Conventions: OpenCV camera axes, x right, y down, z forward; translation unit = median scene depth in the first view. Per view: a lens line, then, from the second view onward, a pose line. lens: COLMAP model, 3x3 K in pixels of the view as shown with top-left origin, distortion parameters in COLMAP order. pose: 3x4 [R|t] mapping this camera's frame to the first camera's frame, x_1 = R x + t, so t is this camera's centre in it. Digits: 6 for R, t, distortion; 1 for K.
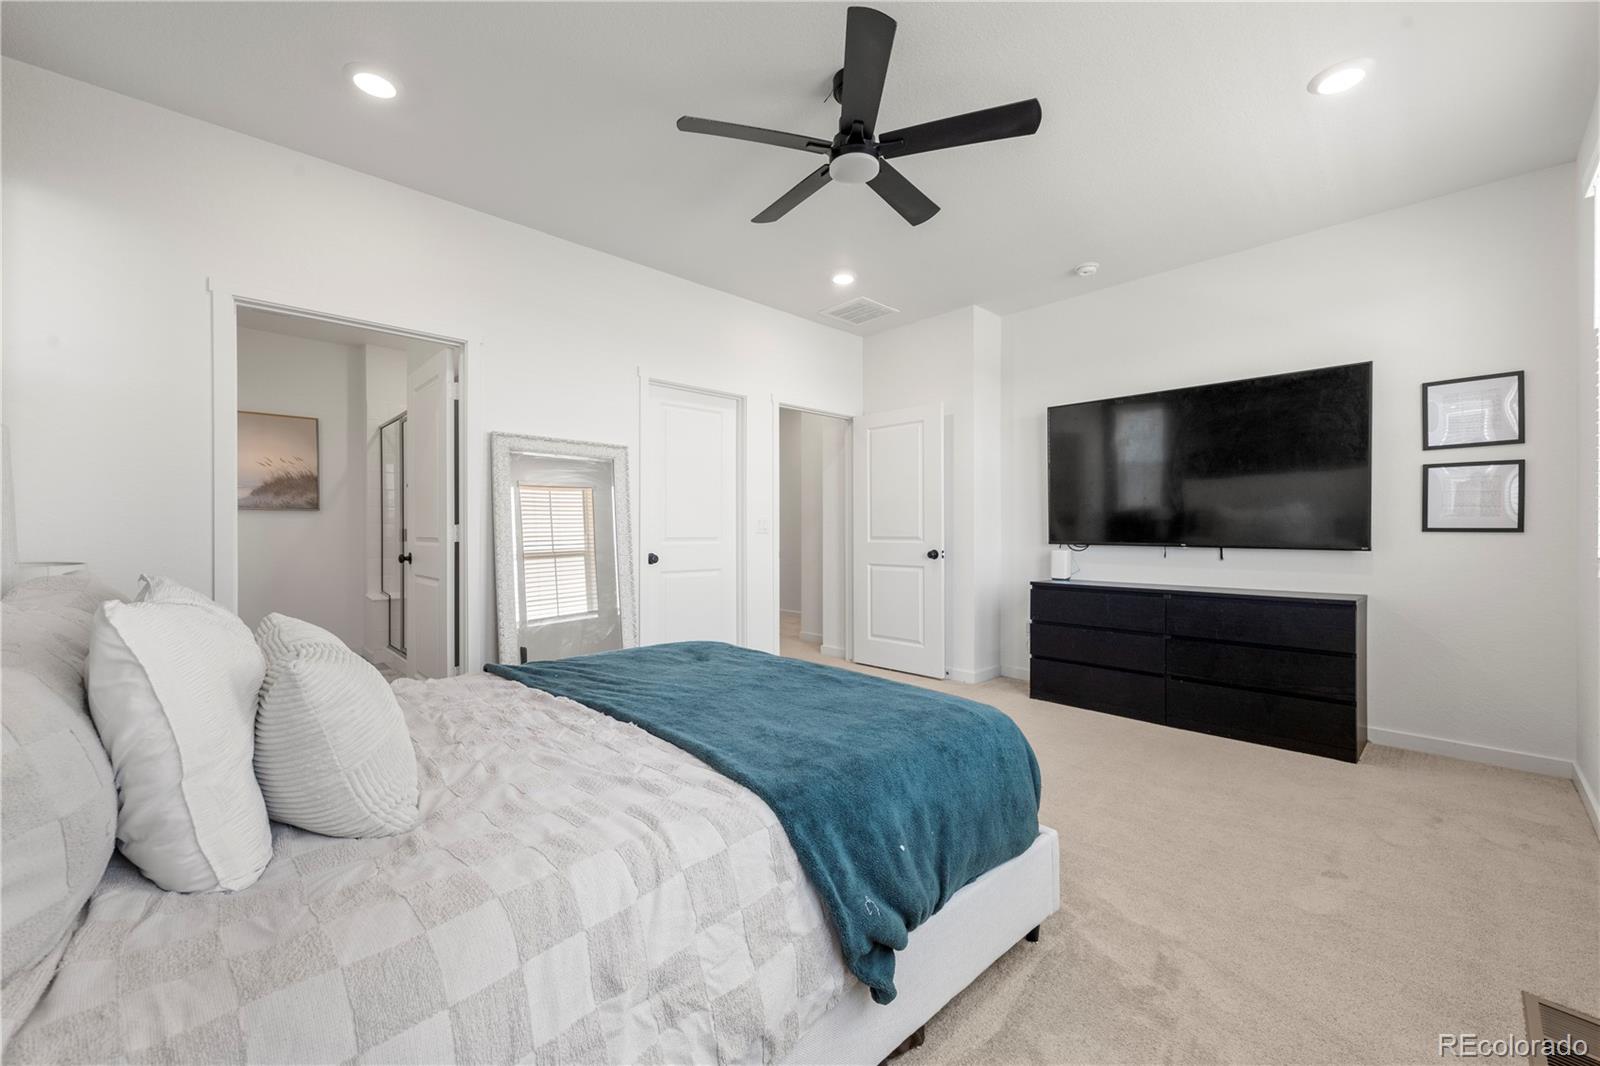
lens RADIAL K [[626.7, 0, 805.7], [0, 626.7, 531.9], [0, 0, 1]] dist [0.001535, -0.001130]
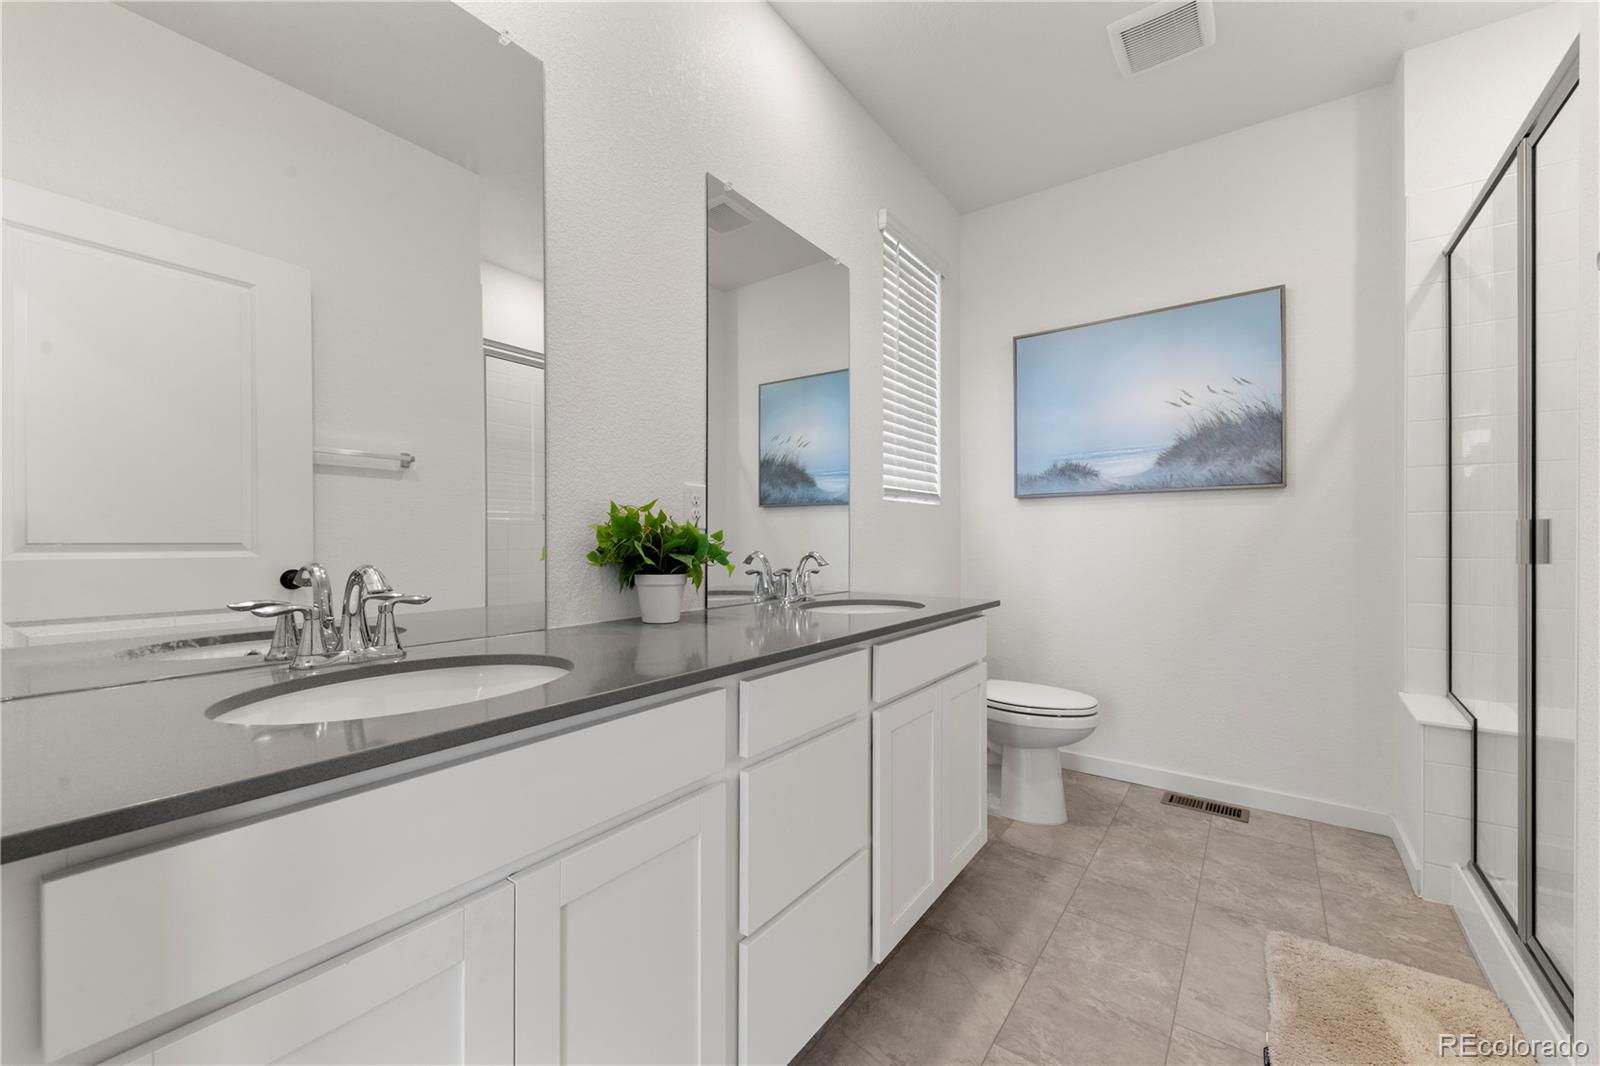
lens RADIAL K [[626.7, 0, 792.2], [0, 626.7, 541.0], [0, 0, 1]] dist [0.001535, -0.001130]
pose [[0.158678, 0.001765, -0.987329, -0.389422], [-0.003393, 0.999993, 0.001242, 0.005609], [0.987324, 0.003153, 0.158683, 0.582966]]
